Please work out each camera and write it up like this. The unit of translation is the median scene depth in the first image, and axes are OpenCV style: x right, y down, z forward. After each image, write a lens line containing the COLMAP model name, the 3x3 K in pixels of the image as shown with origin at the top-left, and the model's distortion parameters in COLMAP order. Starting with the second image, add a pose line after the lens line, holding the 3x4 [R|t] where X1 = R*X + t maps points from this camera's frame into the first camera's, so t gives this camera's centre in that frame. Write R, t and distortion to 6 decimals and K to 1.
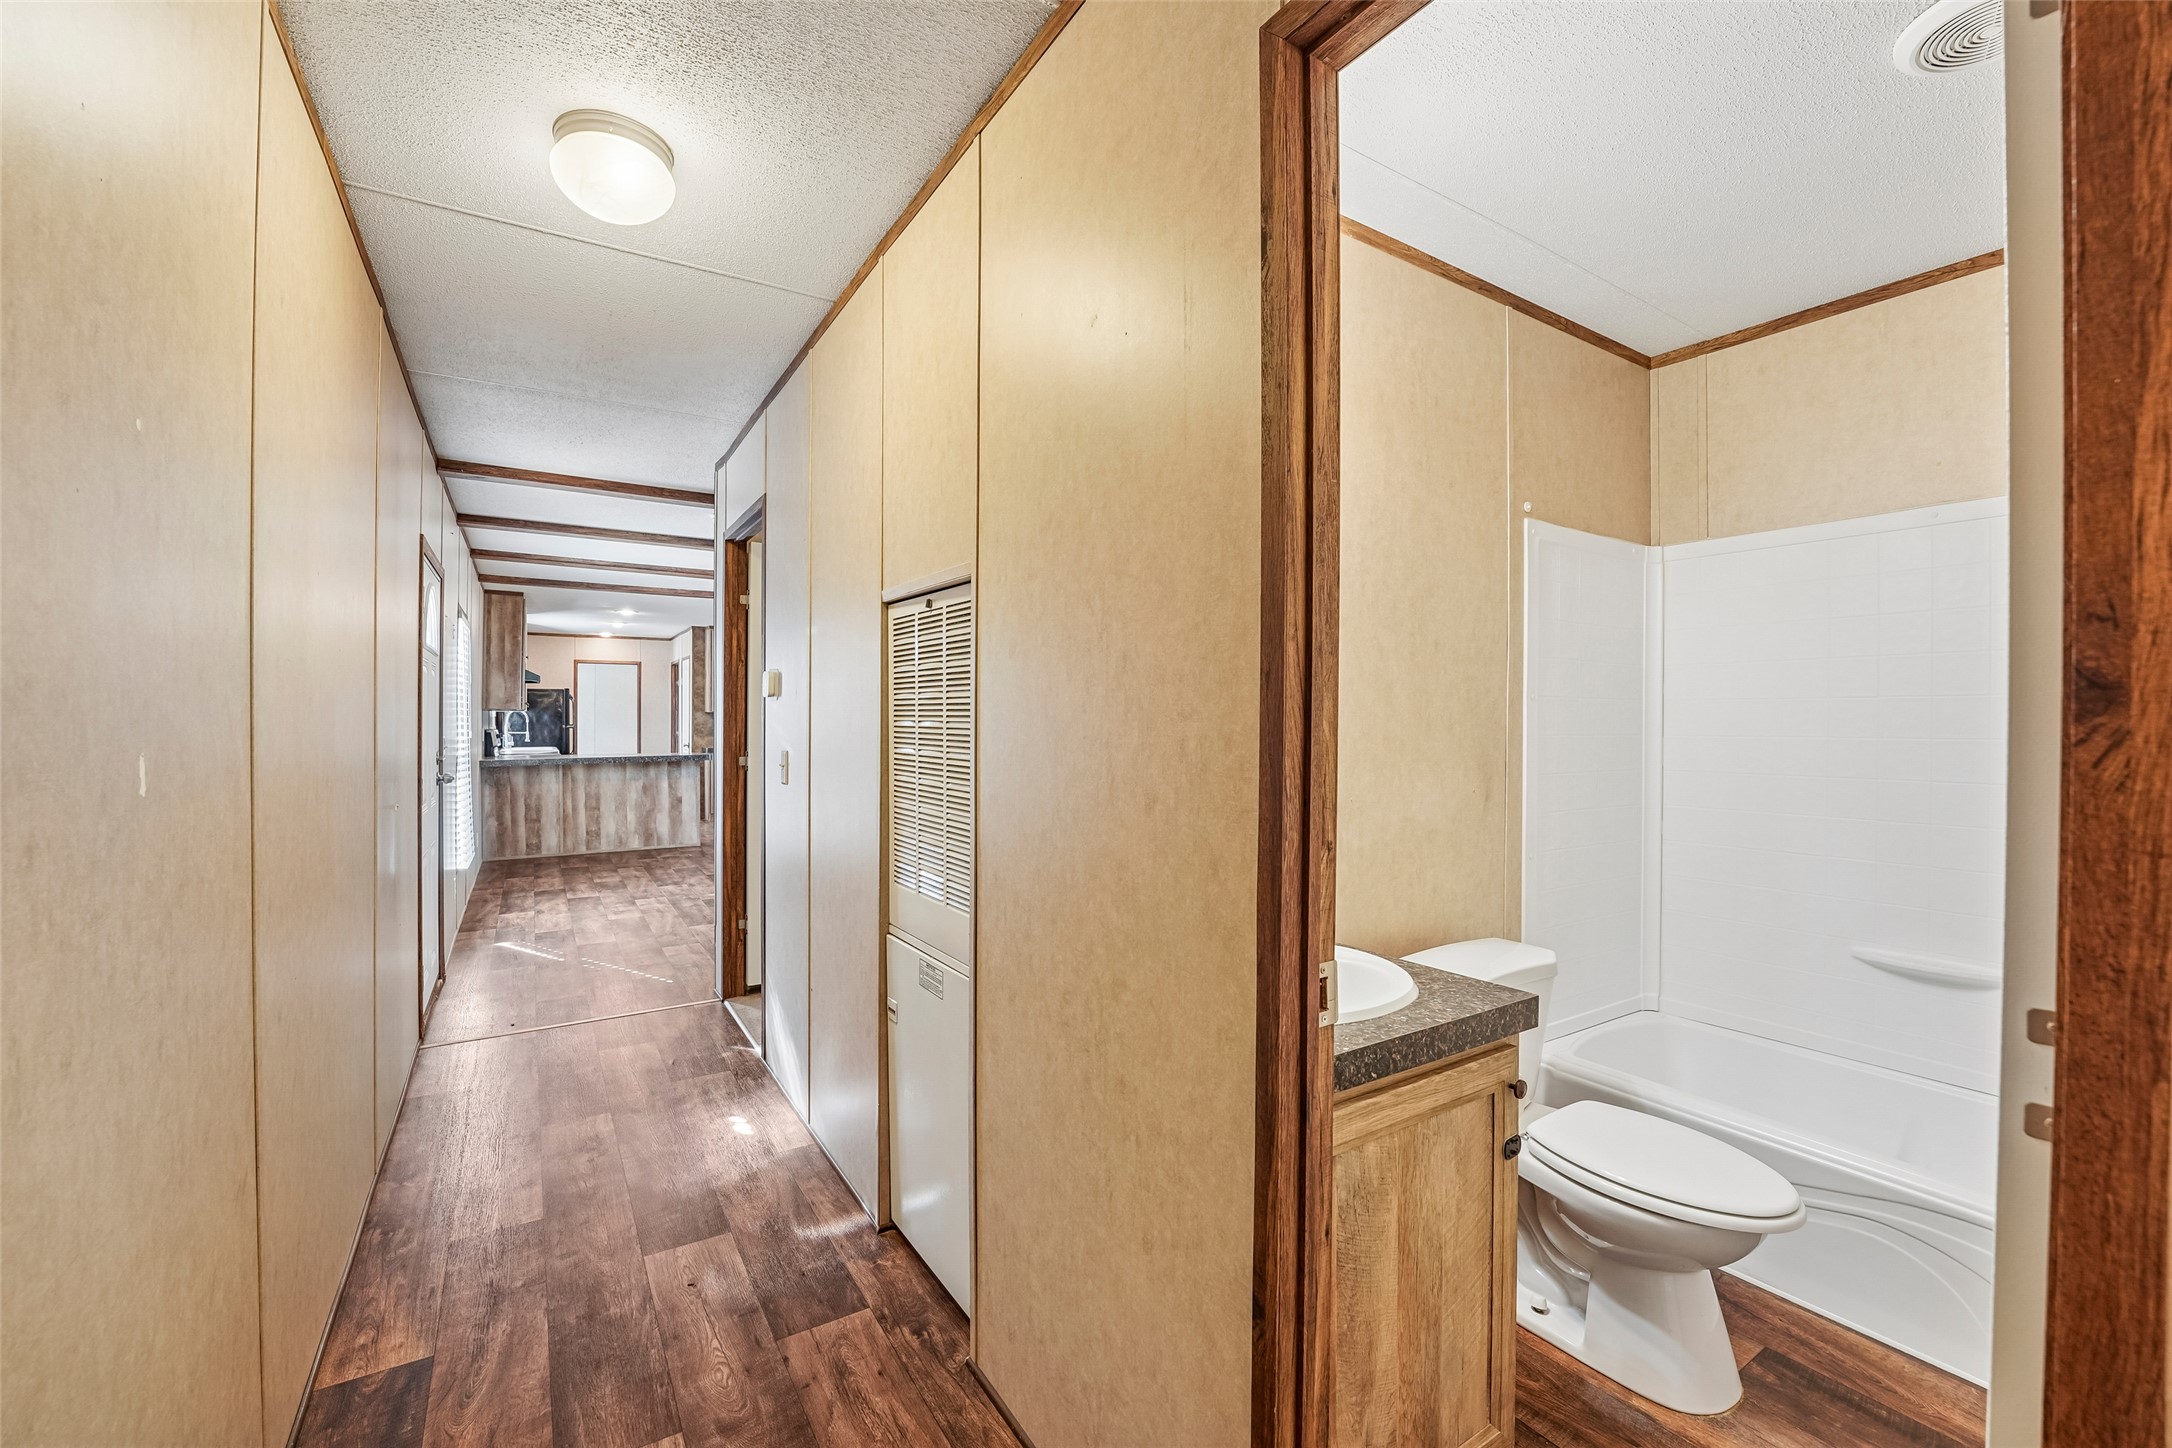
lens RADIAL K [[882.1, 0, 1088.7], [0, 882.1, 729.8], [0, 0, 1]] dist [-0.026090, 0.001505]
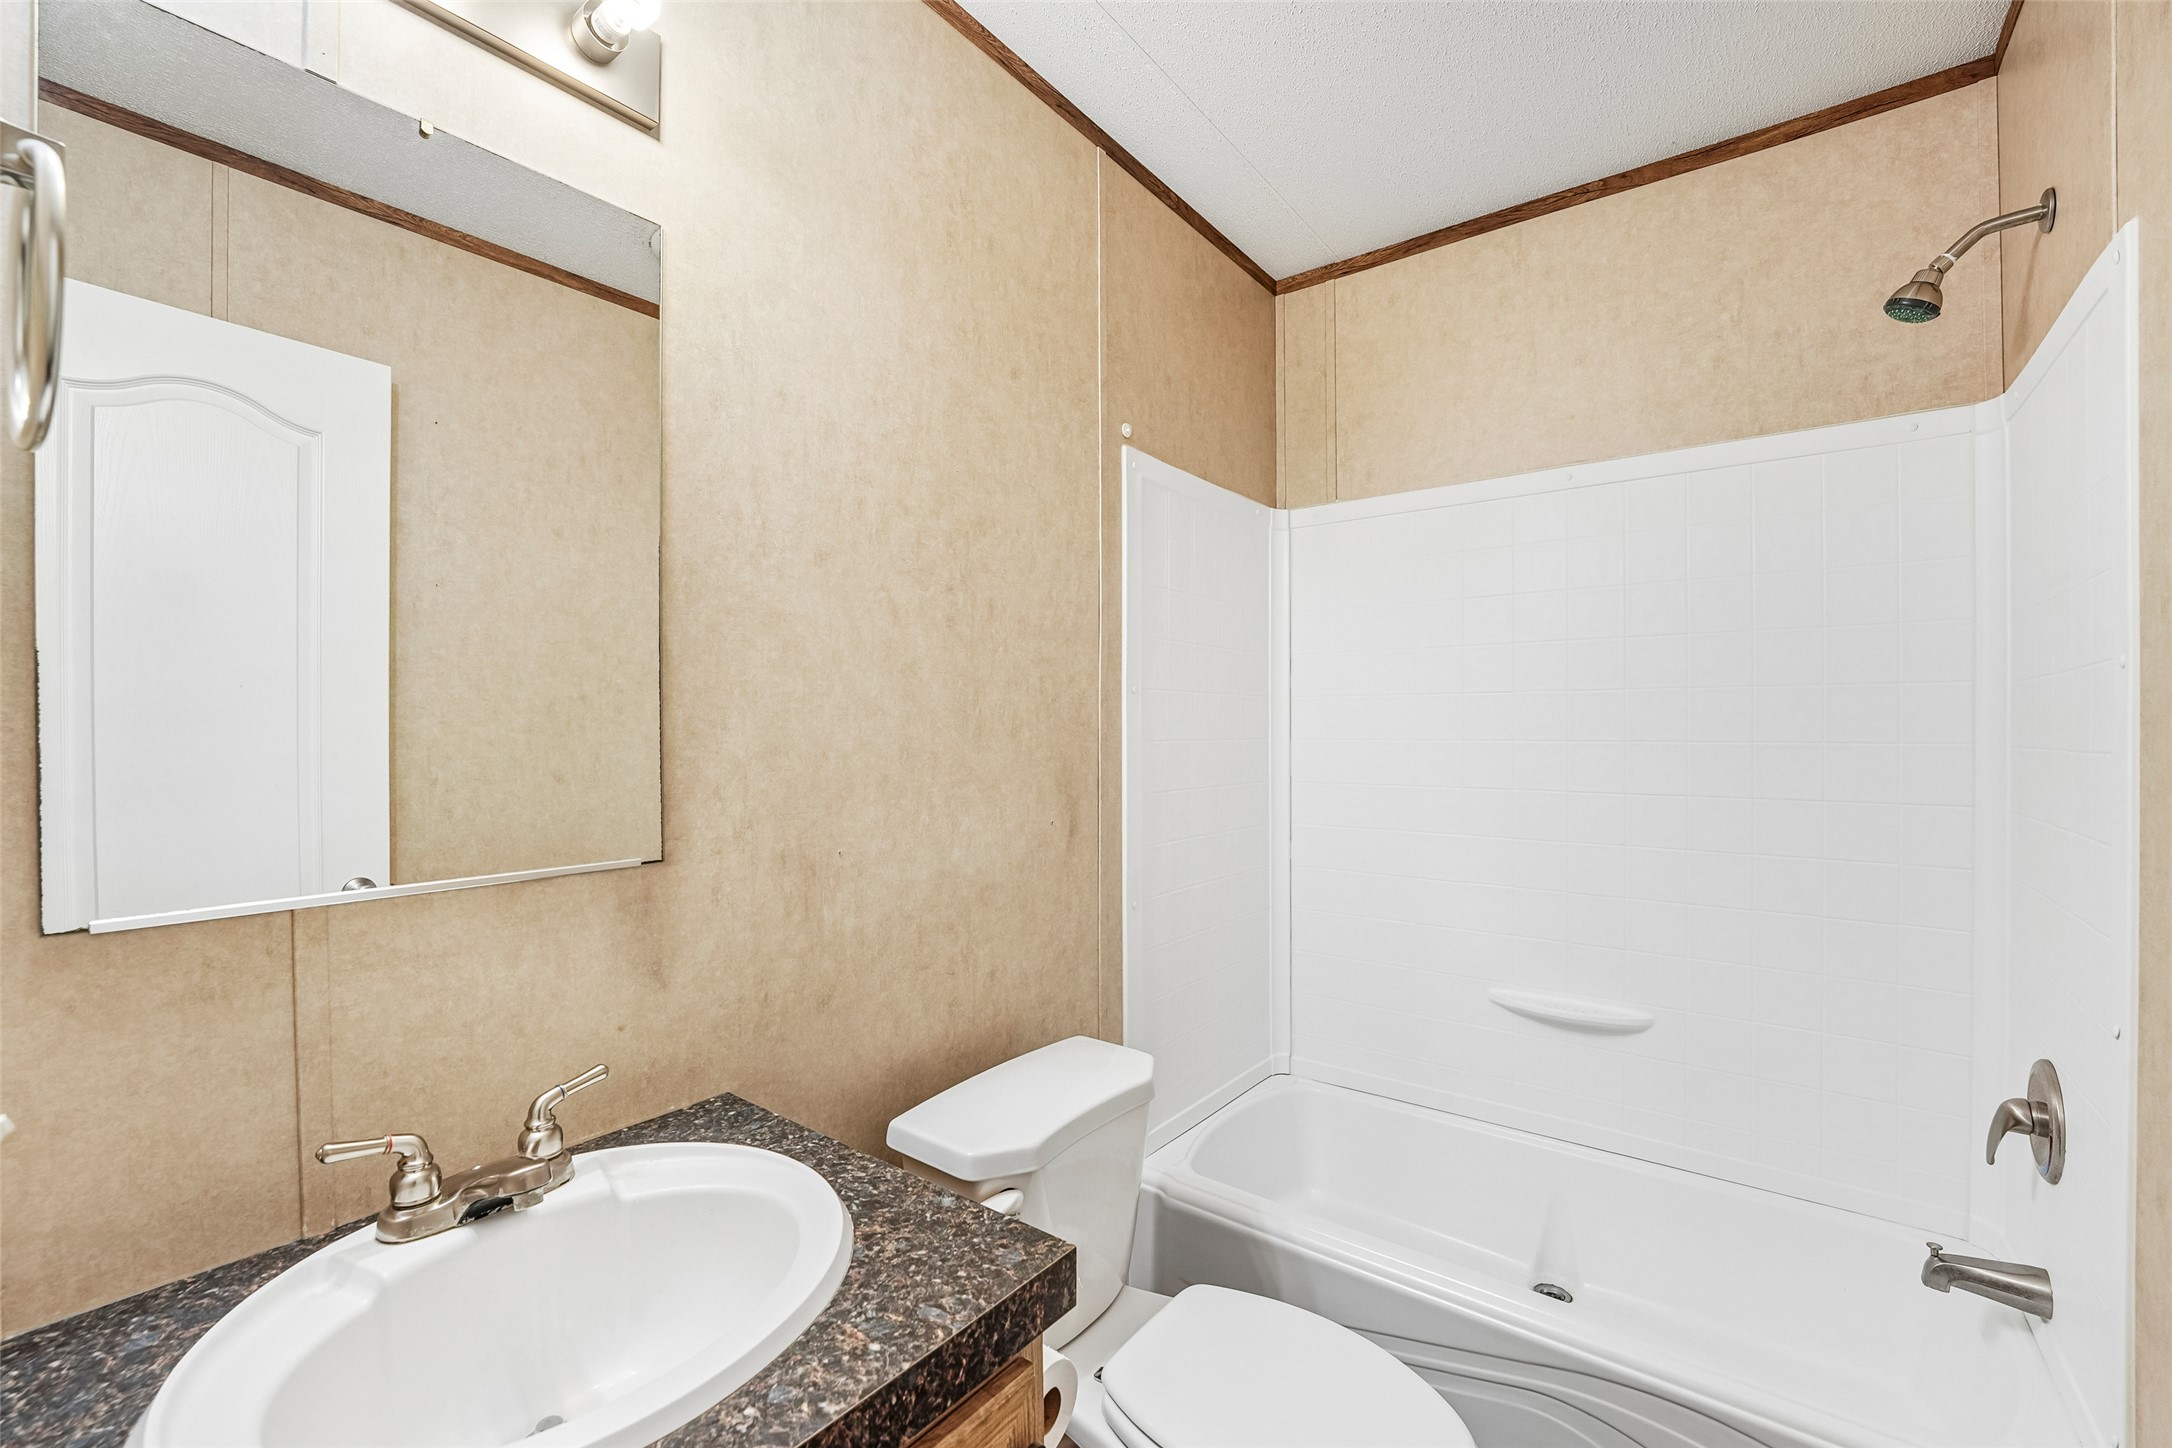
lens RADIAL K [[882.1, 0, 1097.2], [0, 882.1, 736.6], [0, 0, 1]] dist [-0.026090, 0.001505]
pose [[0.936077, -0.009255, 0.351672, 0.221026], [0.008252, 0.999956, 0.004352, -0.001273], [-0.351697, -0.001171, 0.936113, 0.324231]]
